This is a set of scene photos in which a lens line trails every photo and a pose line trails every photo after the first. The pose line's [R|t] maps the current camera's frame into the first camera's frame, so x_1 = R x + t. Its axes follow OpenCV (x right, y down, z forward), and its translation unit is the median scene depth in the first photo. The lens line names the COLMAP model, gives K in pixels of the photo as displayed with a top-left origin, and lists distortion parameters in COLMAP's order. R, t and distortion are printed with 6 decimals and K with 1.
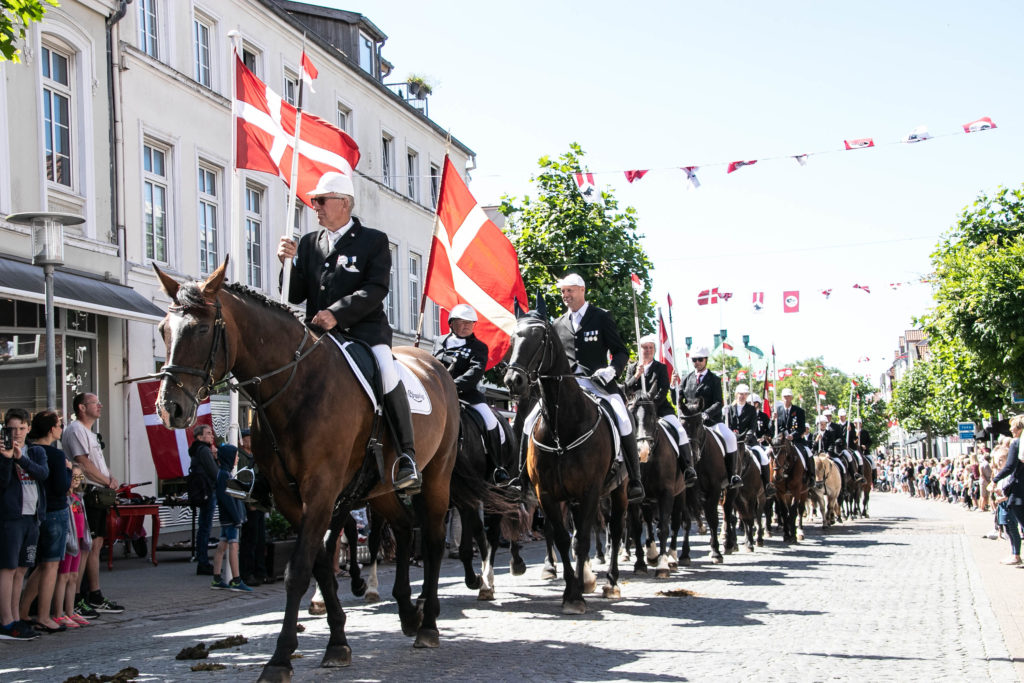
lens RADIAL K [[1685.5, 0, 512.0], [0, 1685.5, 341.5], [0, 0, 1]] dist [0.160124, 0.020083]
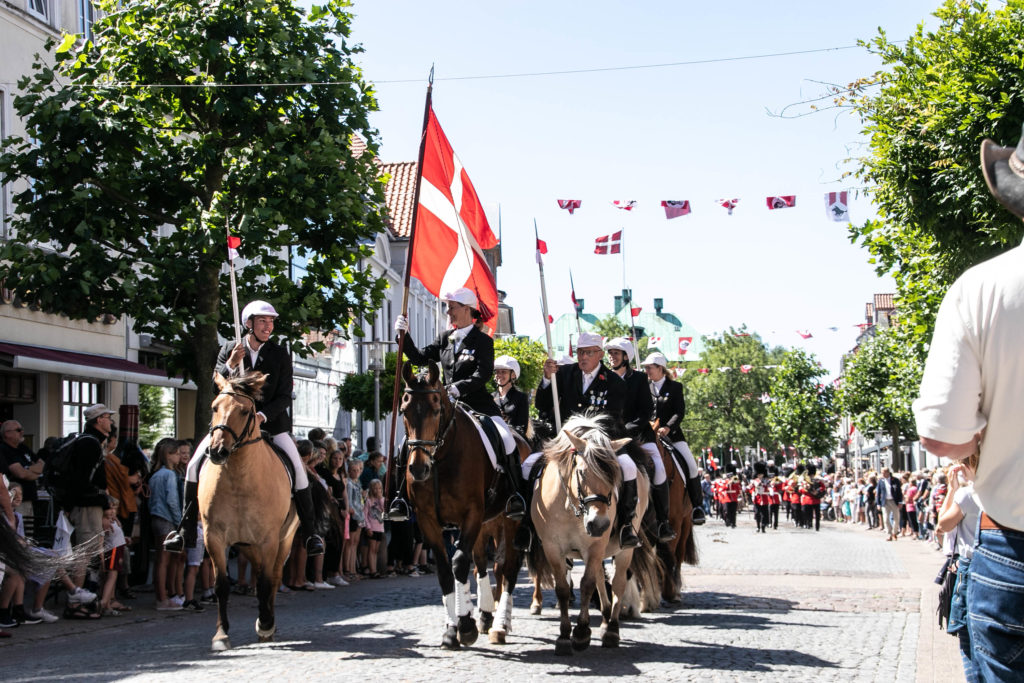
lens RADIAL K [[2165.9, 0, 512.0], [0, 2165.9, 341.5], [0, 0, 1]] dist [0.433861, -0.157618]
pose [[0.997951, 0.025789, 0.058555, 0.040712], [-0.026540, 0.999575, 0.012080, 0.010000], [-0.058218, -0.013609, 0.998211, 0.138832]]
